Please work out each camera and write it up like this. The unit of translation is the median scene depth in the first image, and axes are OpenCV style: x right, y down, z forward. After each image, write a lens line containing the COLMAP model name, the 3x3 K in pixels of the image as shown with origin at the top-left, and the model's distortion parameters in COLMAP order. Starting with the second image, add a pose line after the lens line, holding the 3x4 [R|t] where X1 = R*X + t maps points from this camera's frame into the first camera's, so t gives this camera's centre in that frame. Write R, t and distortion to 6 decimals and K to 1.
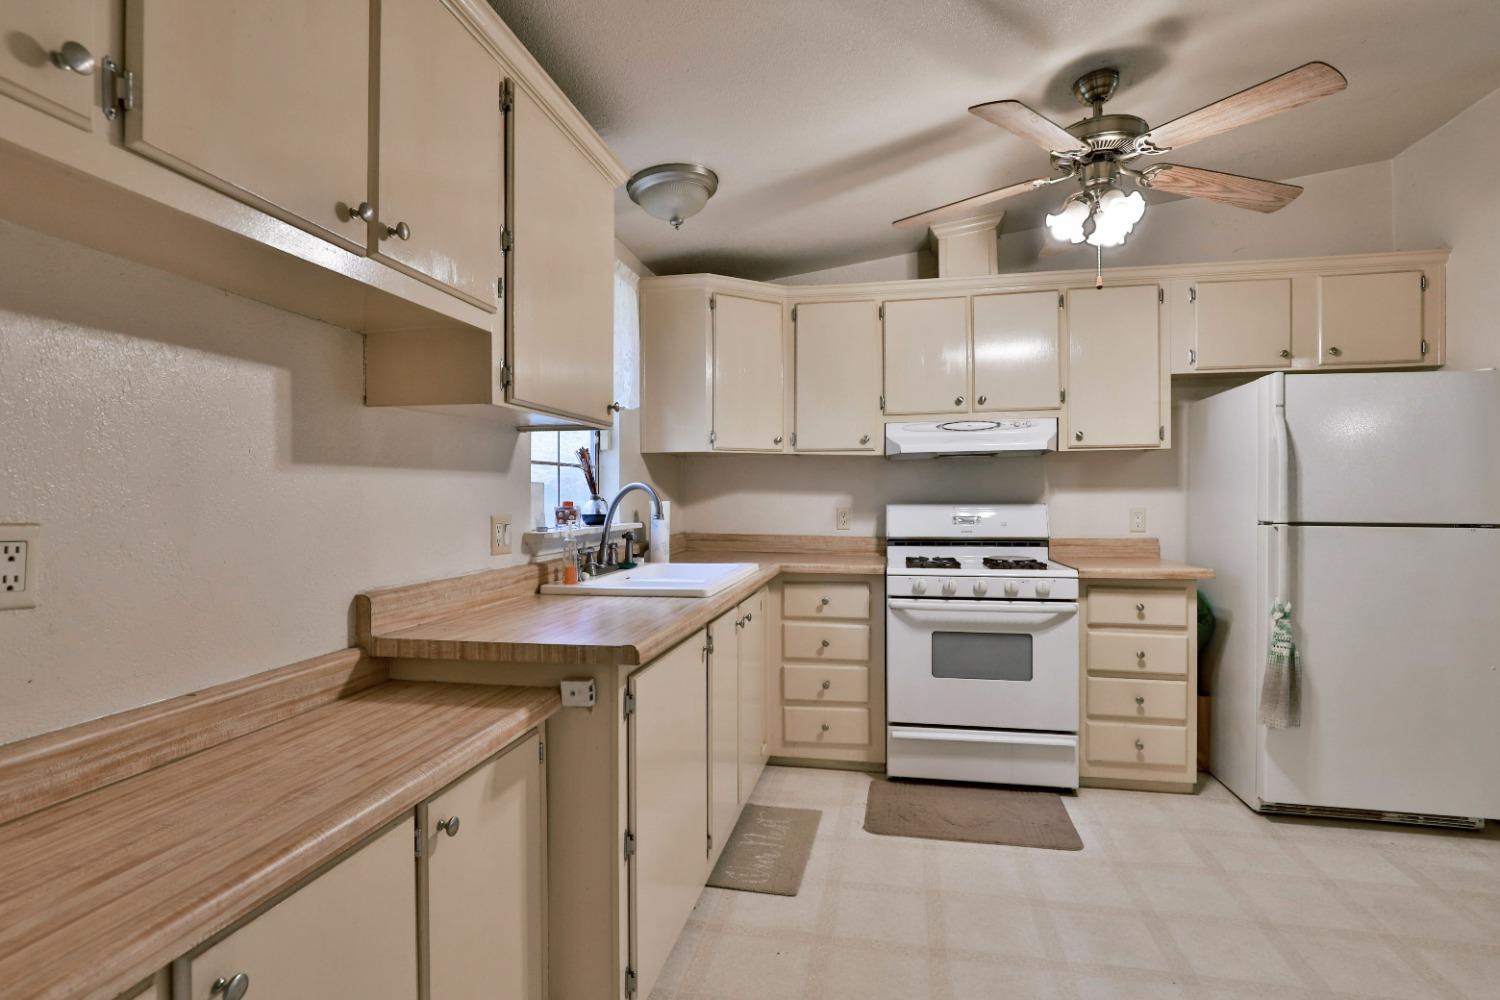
lens RADIAL K [[726.6, 0, 750.0], [0, 726.6, 500.0], [0, 0, 1]] dist [-0.033371, -0.000628]
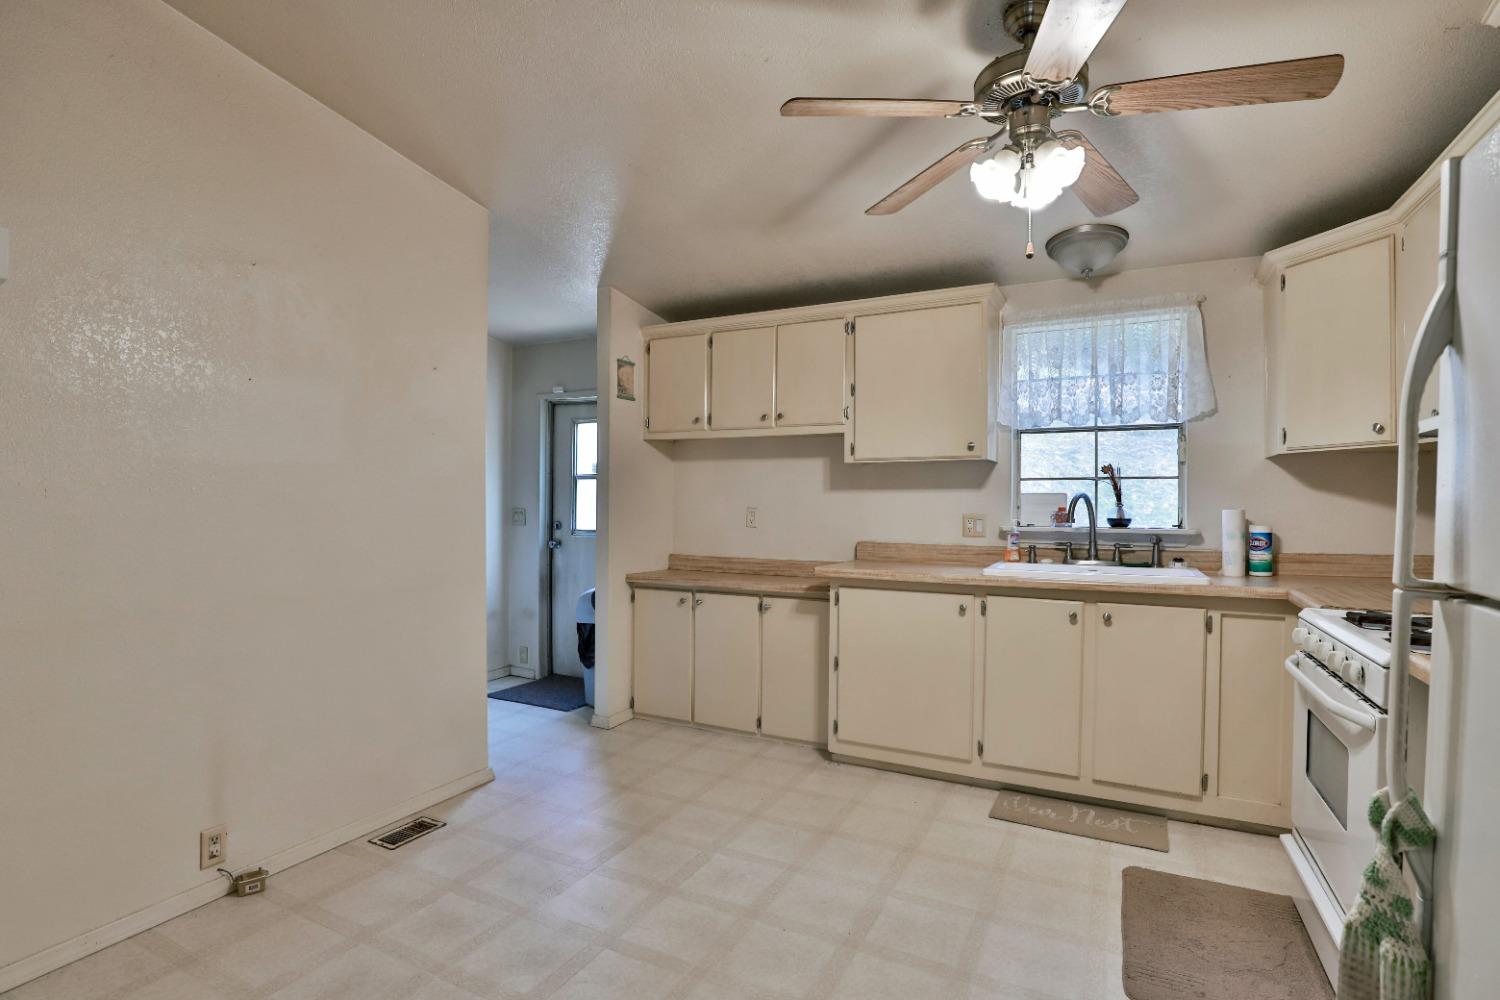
lens RADIAL K [[726.6, 0, 750.0], [0, 726.6, 500.0], [0, 0, 1]] dist [-0.033371, -0.000628]
pose [[-0.253135, -0.002672, -0.967427, 1.457430], [-0.011961, 0.999928, 0.000368, -0.005465], [0.967357, 0.011664, -0.253149, 0.942820]]
